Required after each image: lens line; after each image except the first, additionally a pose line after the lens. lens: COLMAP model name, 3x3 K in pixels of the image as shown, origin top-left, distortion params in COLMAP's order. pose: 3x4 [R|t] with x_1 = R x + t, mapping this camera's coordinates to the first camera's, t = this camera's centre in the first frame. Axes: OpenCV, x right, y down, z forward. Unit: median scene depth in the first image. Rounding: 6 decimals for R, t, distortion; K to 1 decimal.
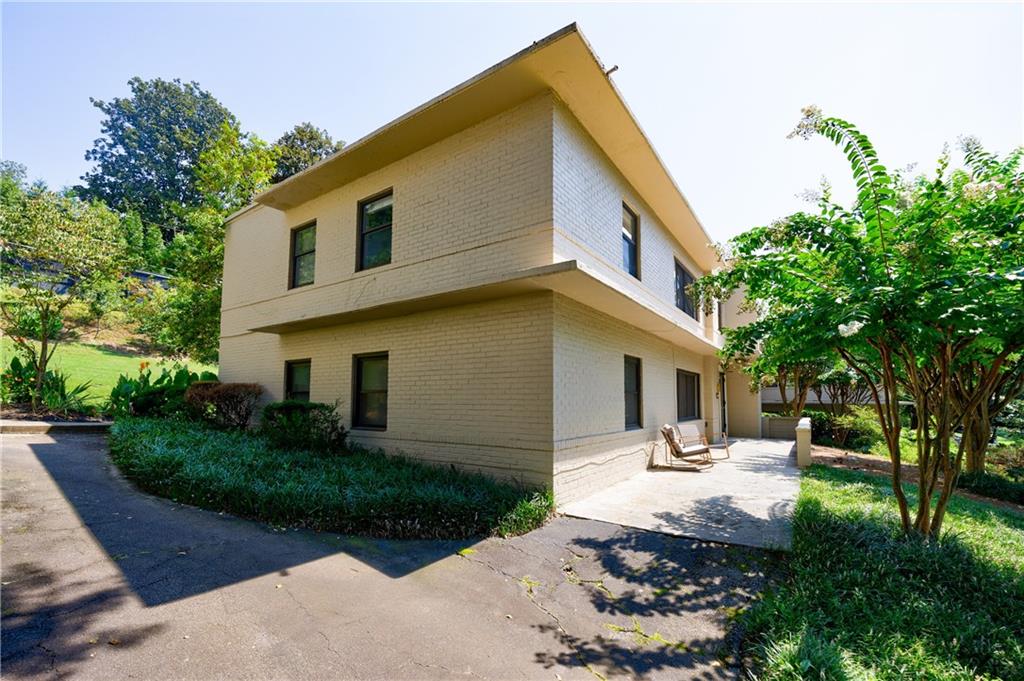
lens RADIAL K [[430.6, 0, 512.6], [0, 430.6, 330.7], [0, 0, 1]] dist [-0.001208, -0.000364]
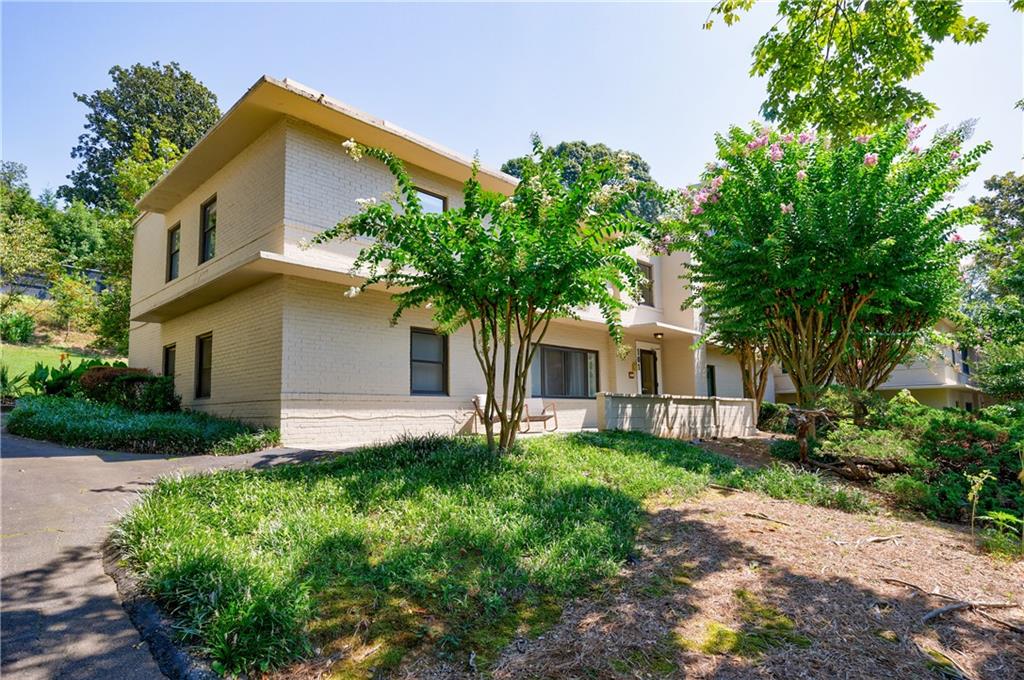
lens RADIAL K [[578.5, 0, 511.5], [0, 578.5, 311.2], [0, 0, 1]] dist [0.004863, 0.002132]
pose [[0.984246, -0.042407, -0.171642, 0.182679], [0.038327, 0.998900, -0.027016, 0.015321], [0.172599, 0.020012, 0.984789, -0.098302]]
